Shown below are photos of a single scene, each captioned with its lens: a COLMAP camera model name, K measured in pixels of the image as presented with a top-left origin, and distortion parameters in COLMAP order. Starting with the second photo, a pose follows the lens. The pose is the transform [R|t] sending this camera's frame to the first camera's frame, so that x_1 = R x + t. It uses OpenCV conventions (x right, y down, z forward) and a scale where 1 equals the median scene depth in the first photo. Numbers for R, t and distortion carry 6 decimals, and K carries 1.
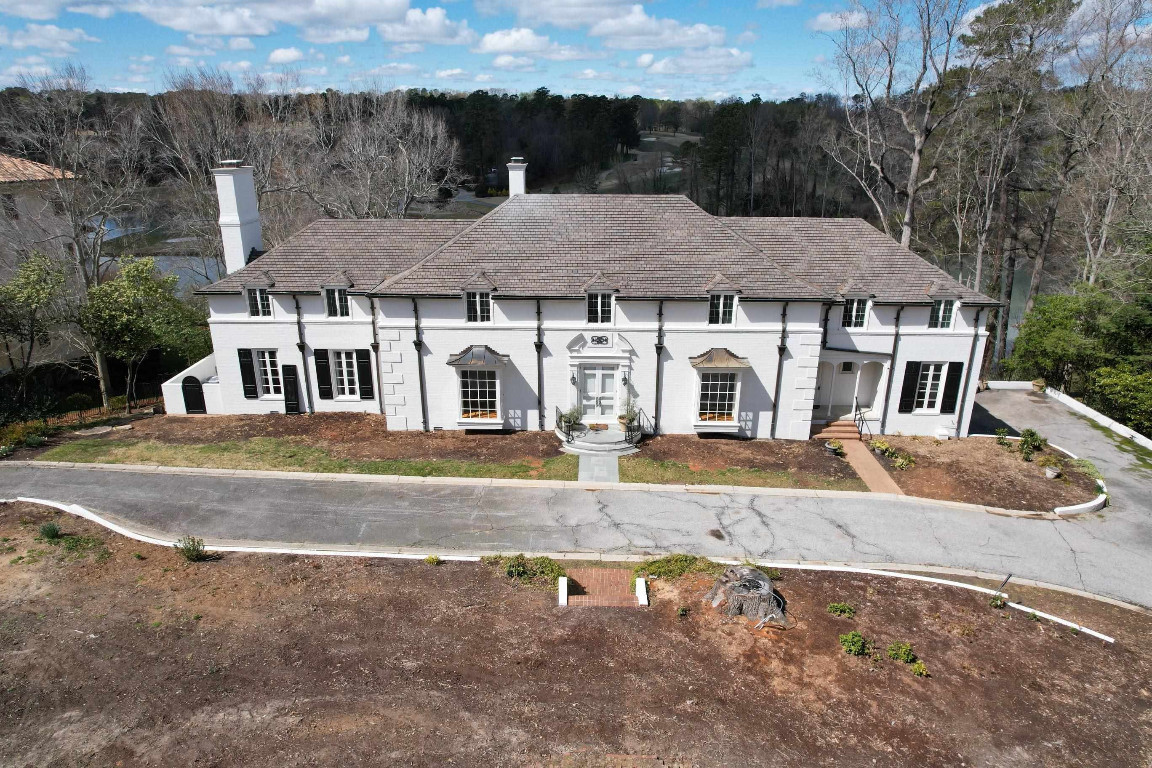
lens RADIAL K [[725.2, 0, 576.0], [0, 725.2, 384.0], [0, 0, 1]] dist [-0.070740, 0.065169]
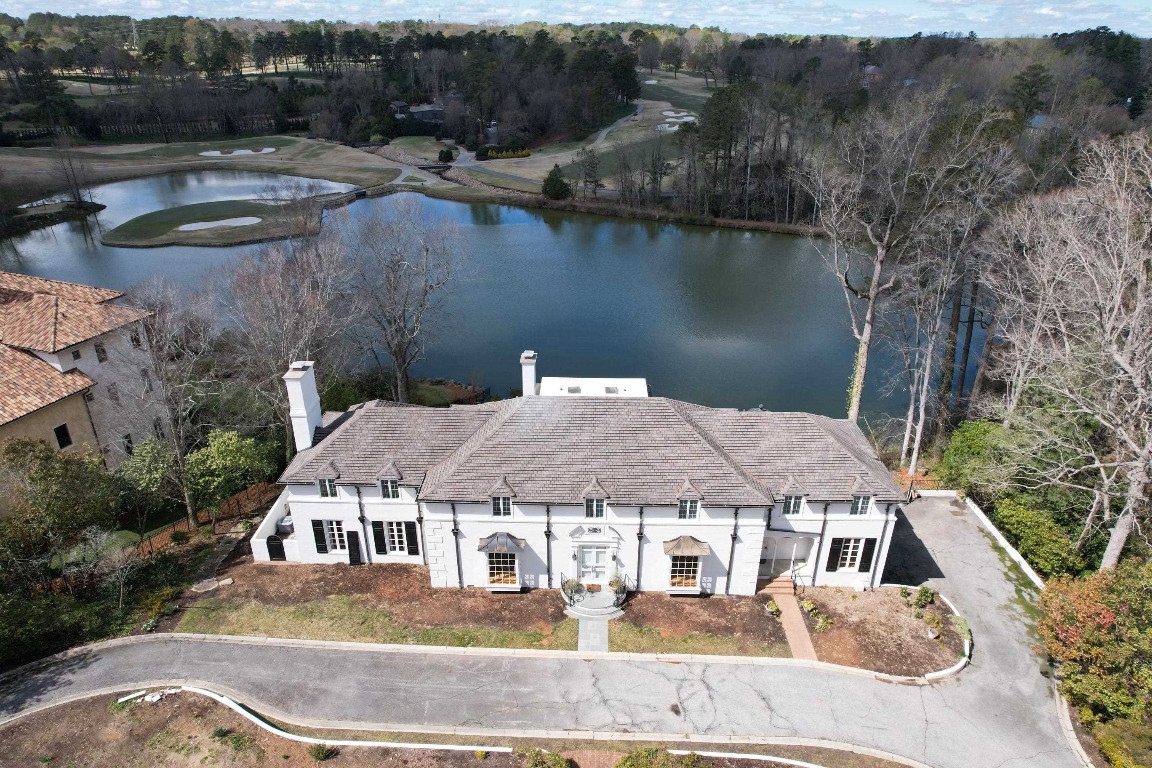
lens RADIAL K [[725.2, 0, 576.0], [0, 725.2, 384.0], [0, 0, 1]] dist [-0.070740, 0.065169]
pose [[0.999998, 0.001913, 0.001015, -0.002766], [-0.002004, 0.995059, 0.099269, -0.443516], [-0.000820, -0.099271, 0.995060, -0.265423]]
